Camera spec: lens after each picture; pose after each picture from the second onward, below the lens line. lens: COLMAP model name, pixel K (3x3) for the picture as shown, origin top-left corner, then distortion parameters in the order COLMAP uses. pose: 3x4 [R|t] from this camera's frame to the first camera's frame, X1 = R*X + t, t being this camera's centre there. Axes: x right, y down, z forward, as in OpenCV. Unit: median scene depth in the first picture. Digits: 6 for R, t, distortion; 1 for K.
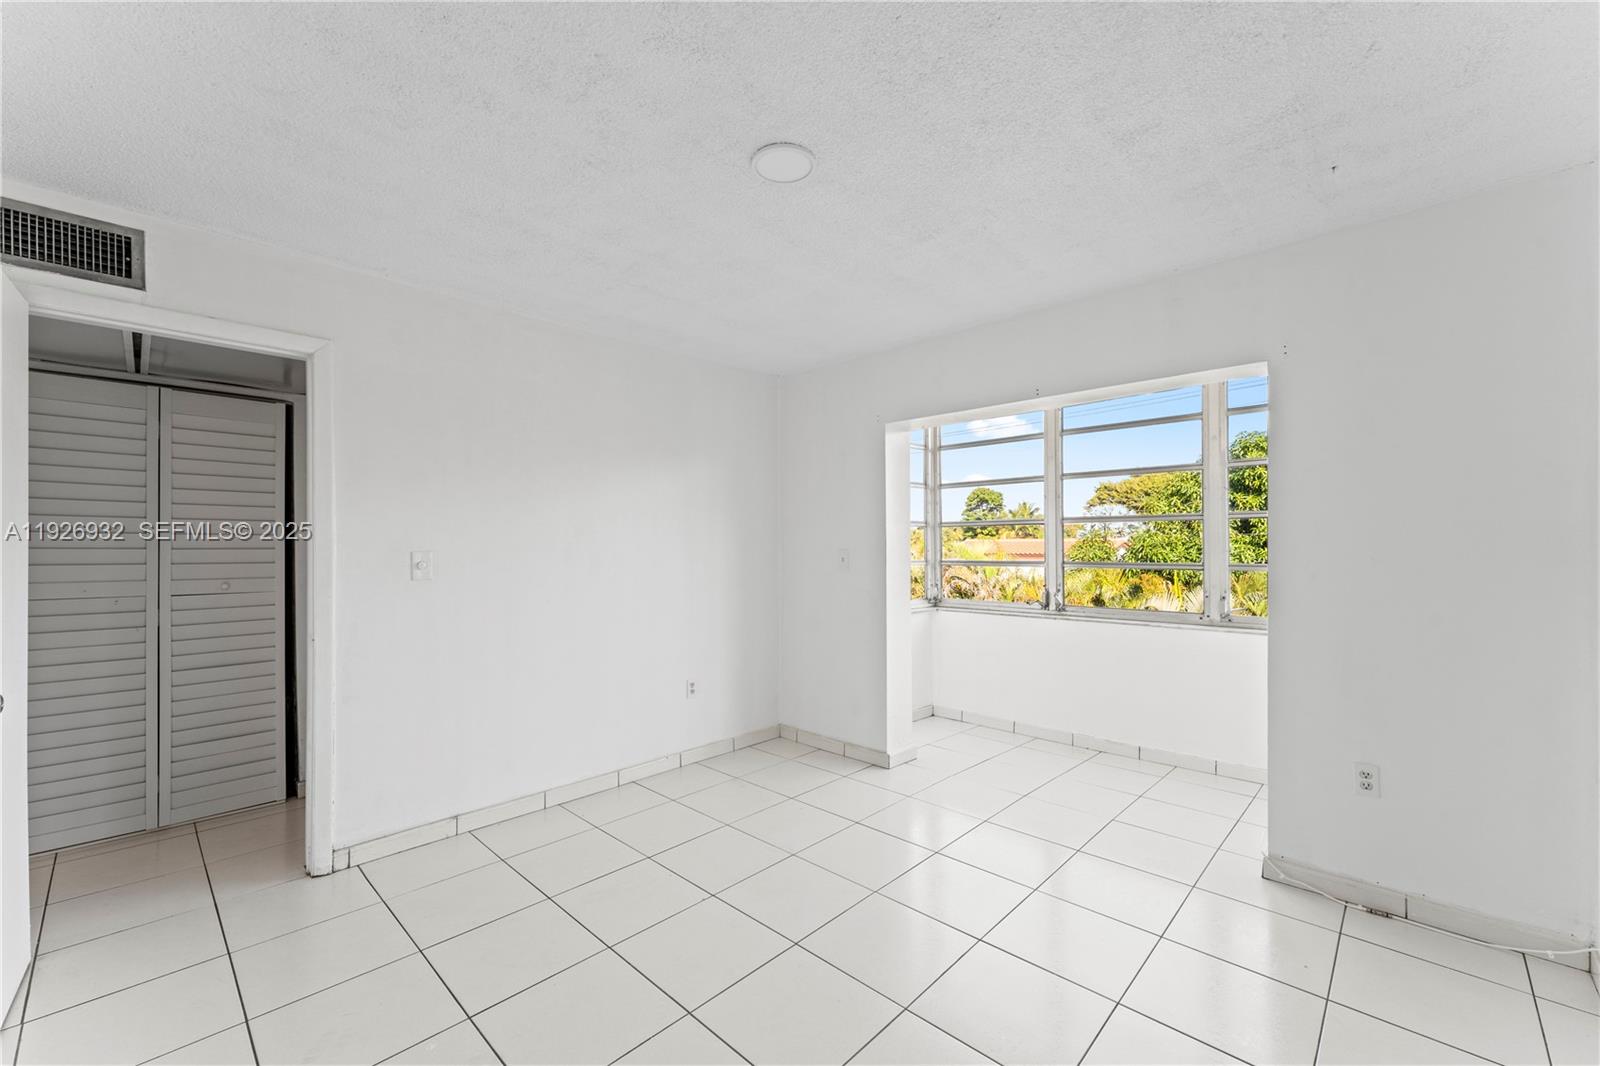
lens RADIAL K [[640.3, 0, 809.0], [0, 640.3, 544.2], [0, 0, 1]] dist [0.002345, -0.001319]
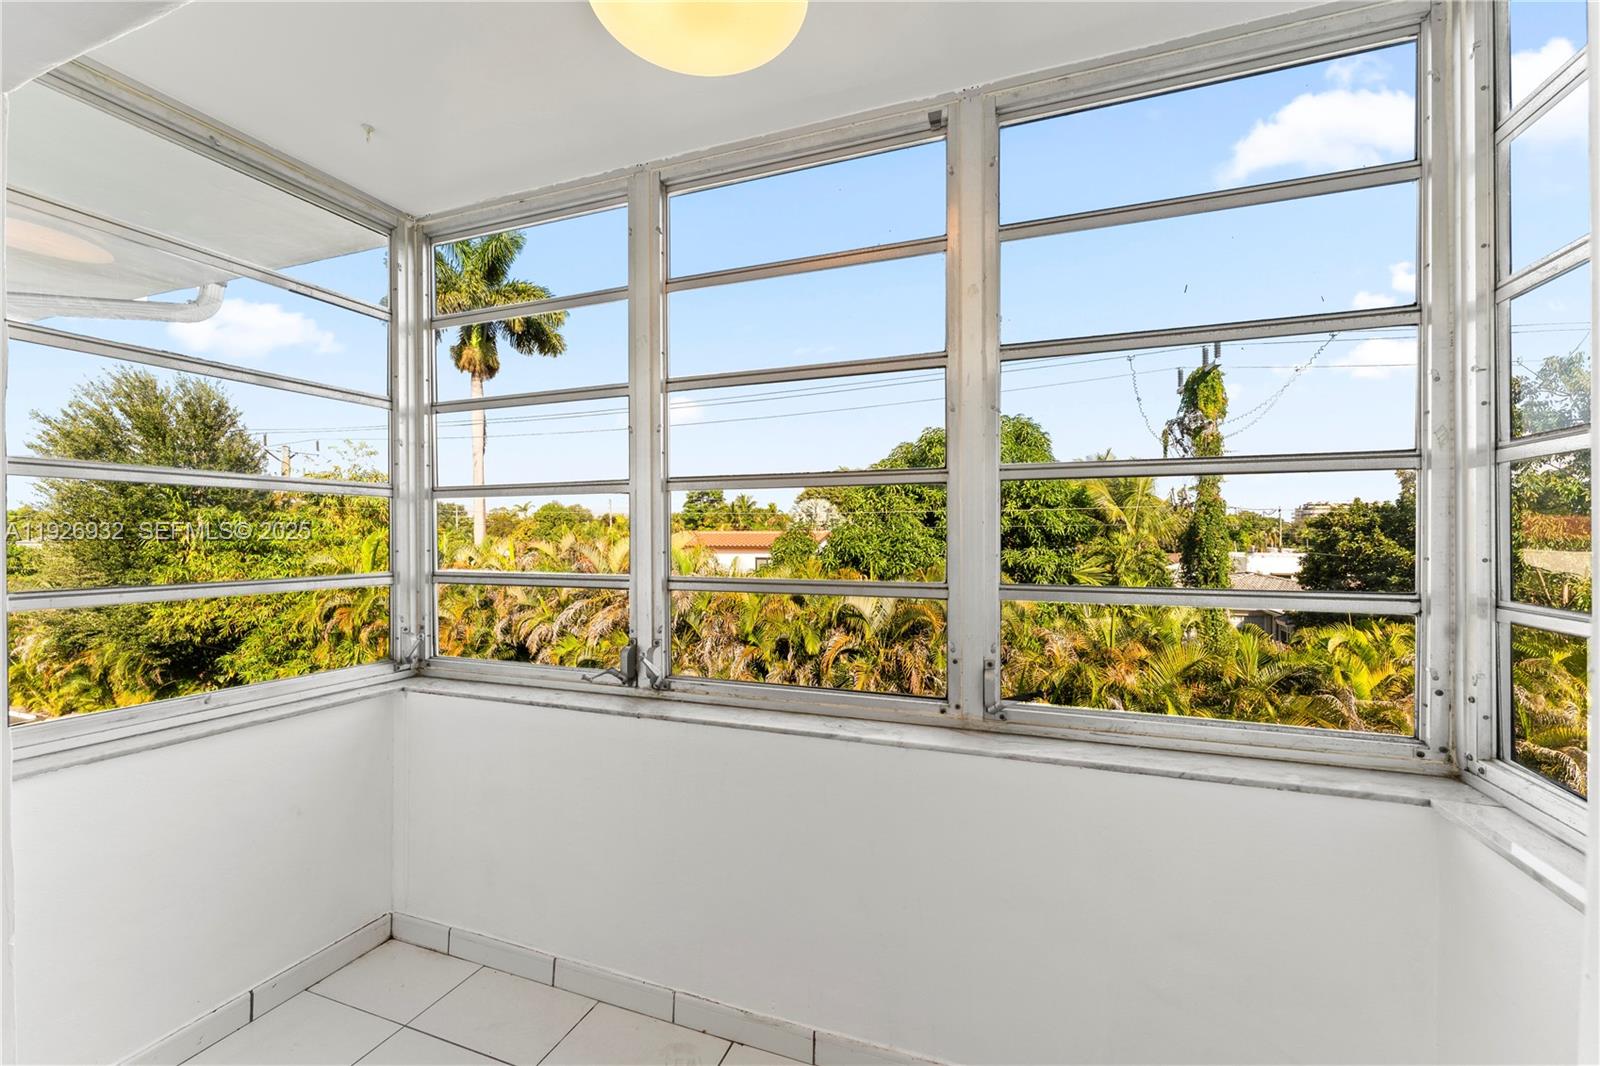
lens RADIAL K [[640.3, 0, 785.7], [0, 640.3, 539.4], [0, 0, 1]] dist [0.002345, -0.001319]
pose [[0.924703, 0.000078, 0.380689, 0.263997], [-0.002120, 0.999986, 0.004946, -0.001081], [-0.380683, -0.005381, 0.924690, 0.485208]]
